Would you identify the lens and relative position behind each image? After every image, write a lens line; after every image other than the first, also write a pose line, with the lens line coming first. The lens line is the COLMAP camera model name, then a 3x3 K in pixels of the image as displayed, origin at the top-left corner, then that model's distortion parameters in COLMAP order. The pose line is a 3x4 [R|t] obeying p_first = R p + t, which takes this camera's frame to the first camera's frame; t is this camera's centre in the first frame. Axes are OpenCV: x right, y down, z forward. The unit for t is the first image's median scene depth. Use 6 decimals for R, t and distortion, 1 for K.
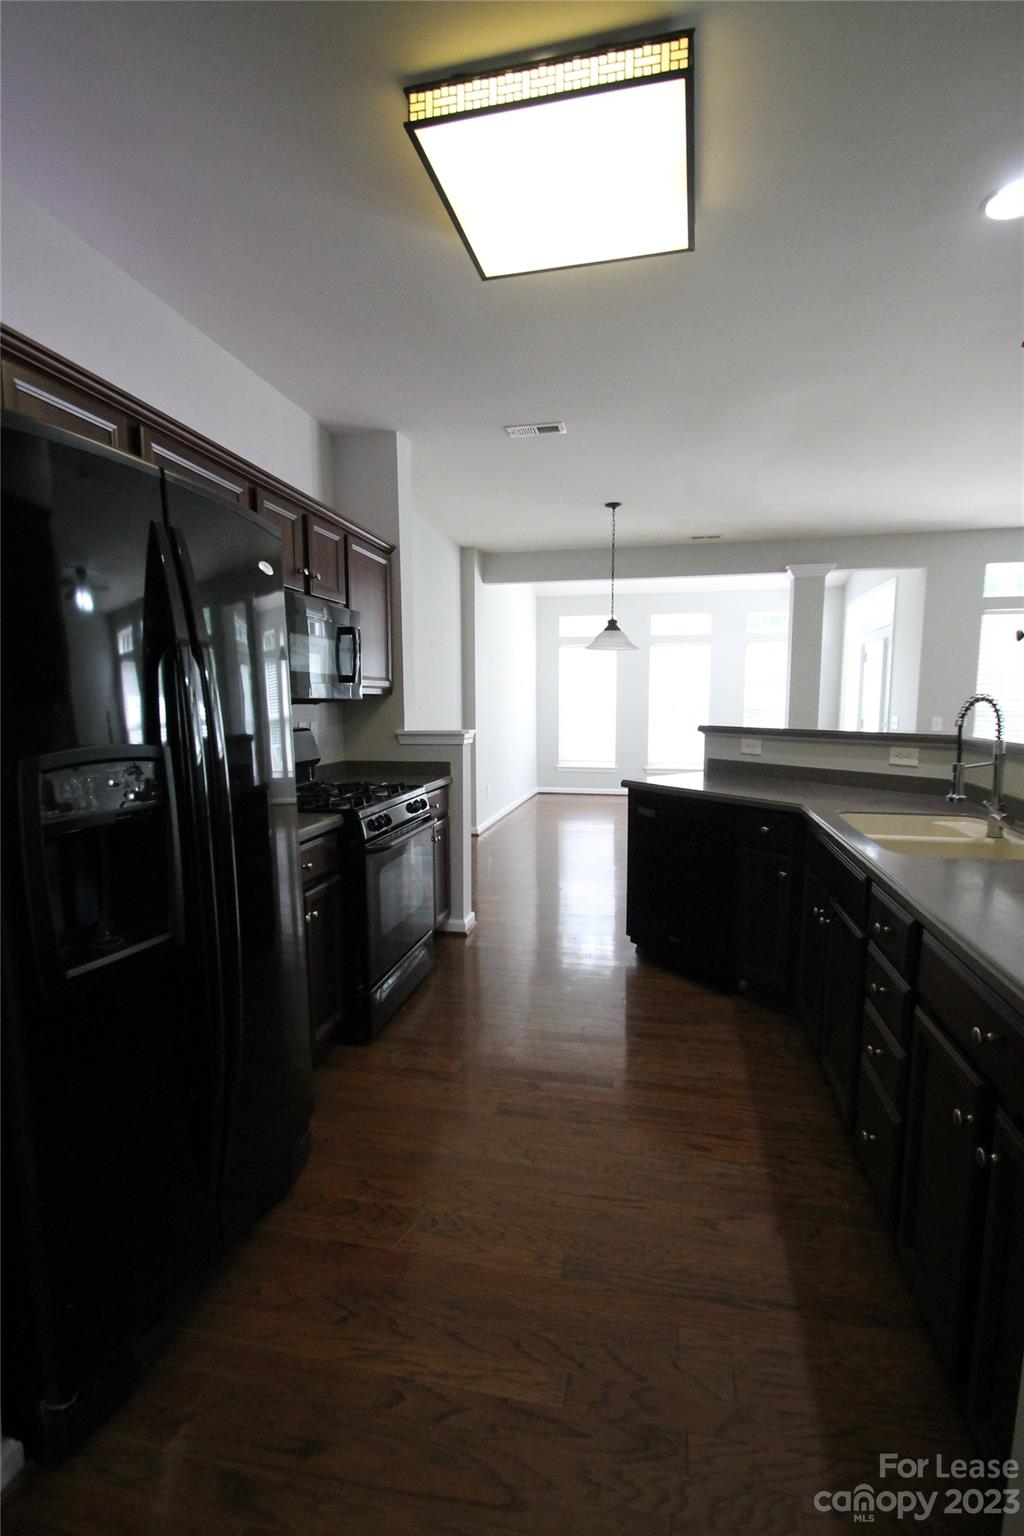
lens RADIAL K [[724.6, 0, 499.2], [0, 724.6, 788.1], [0, 0, 1]] dist [-0.000453, -0.000842]
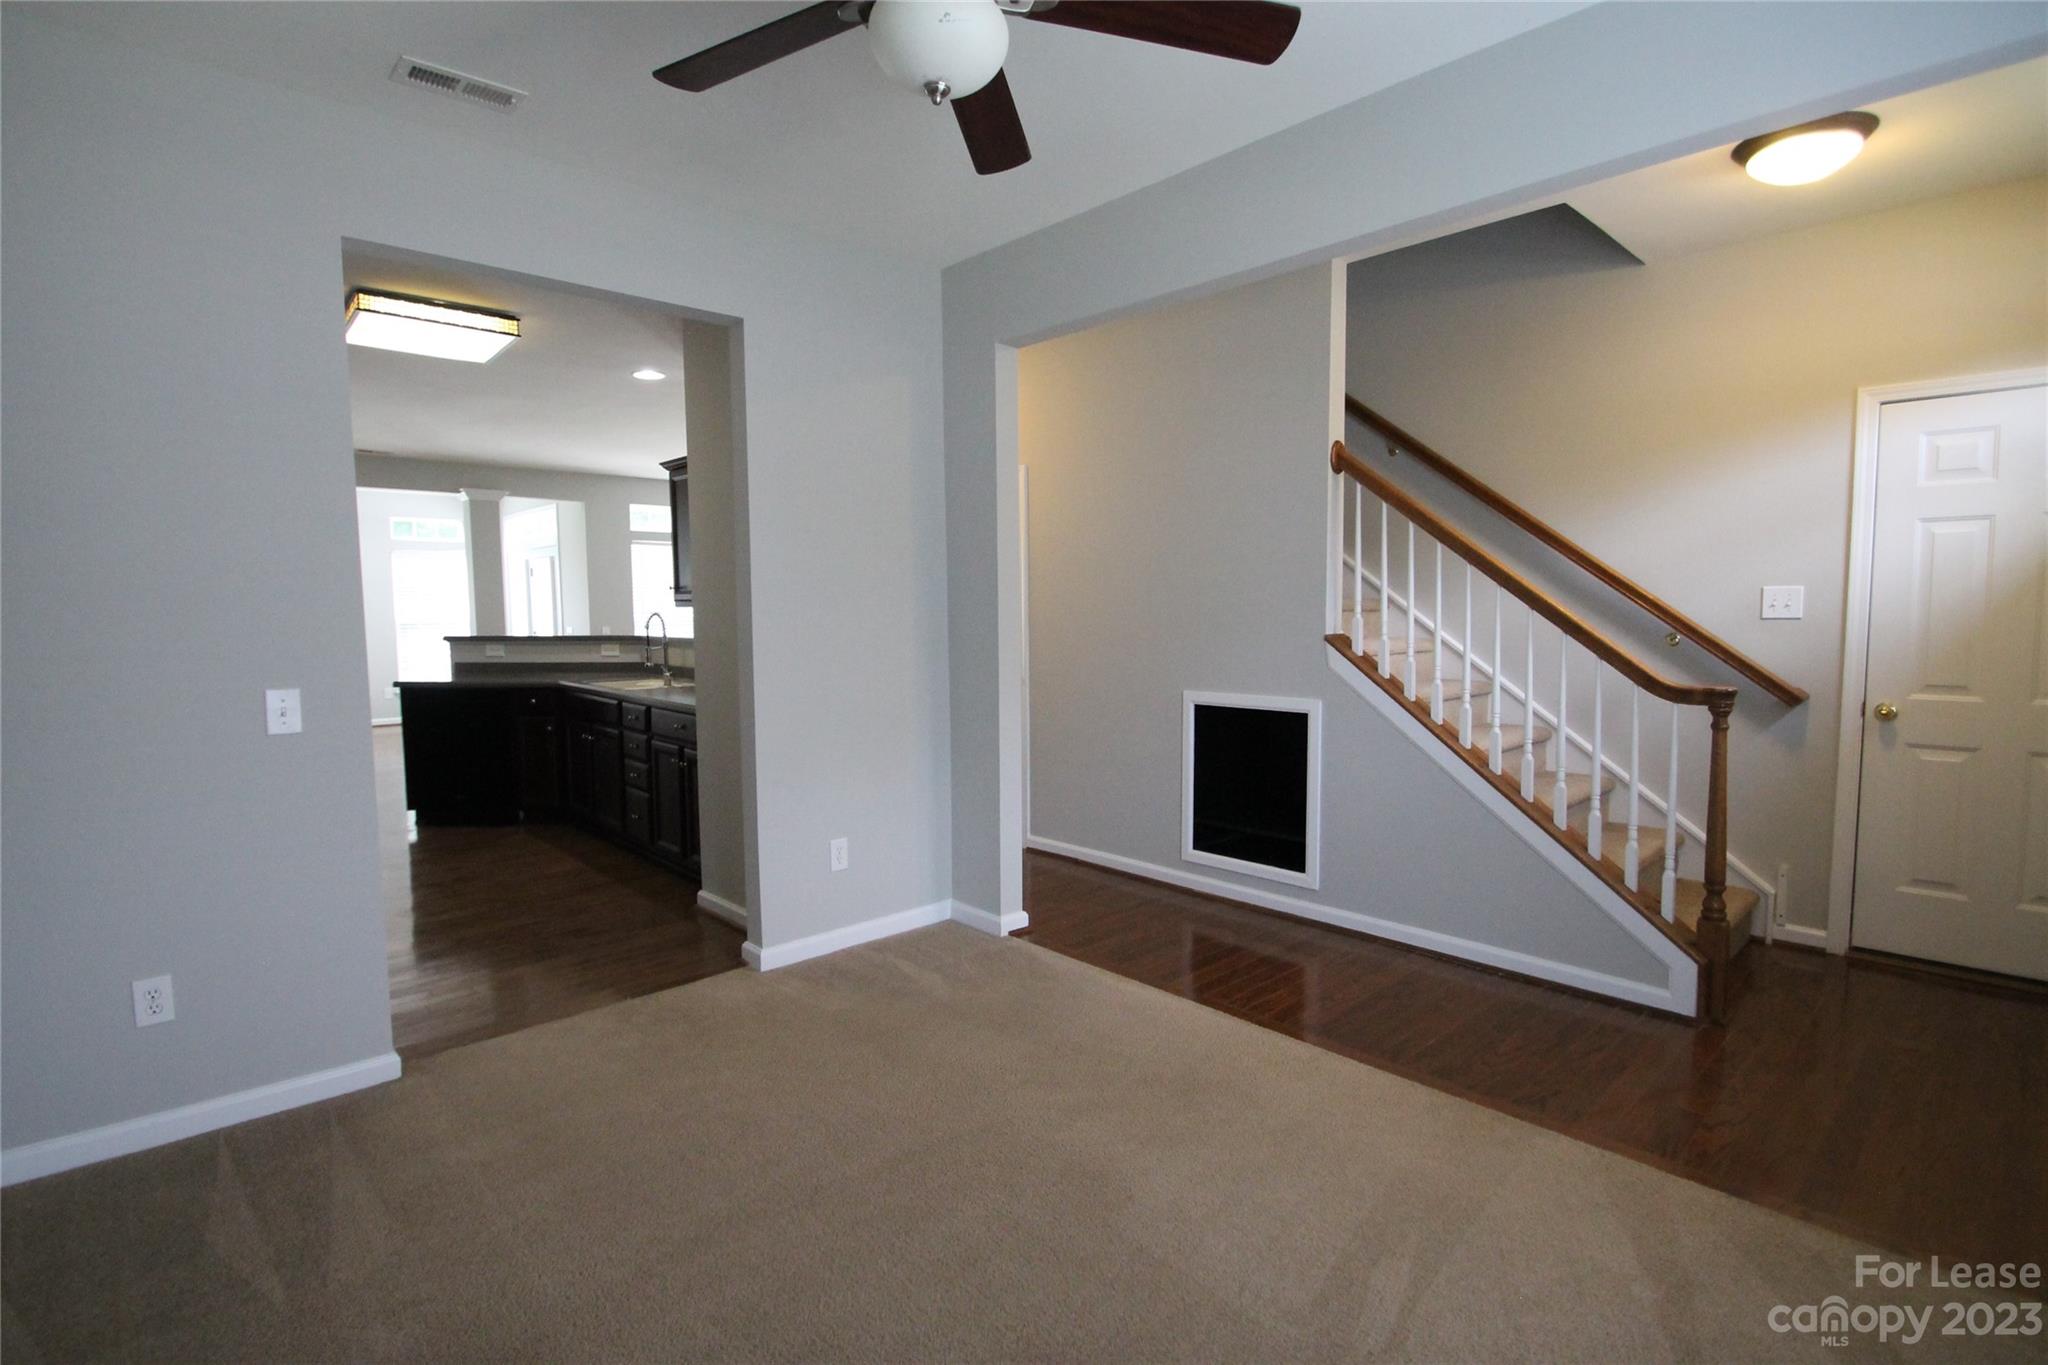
lens RADIAL K [[975.9, 0, 1012.3], [0, 975.9, 685.6], [0, 0, 1]] dist [-0.000070, -0.000070]
pose [[0.565945, -0.067446, 0.821680, -0.582958], [0.104278, 0.994500, 0.009808, 0.086609], [-0.817822, 0.080133, 0.569865, -0.769841]]
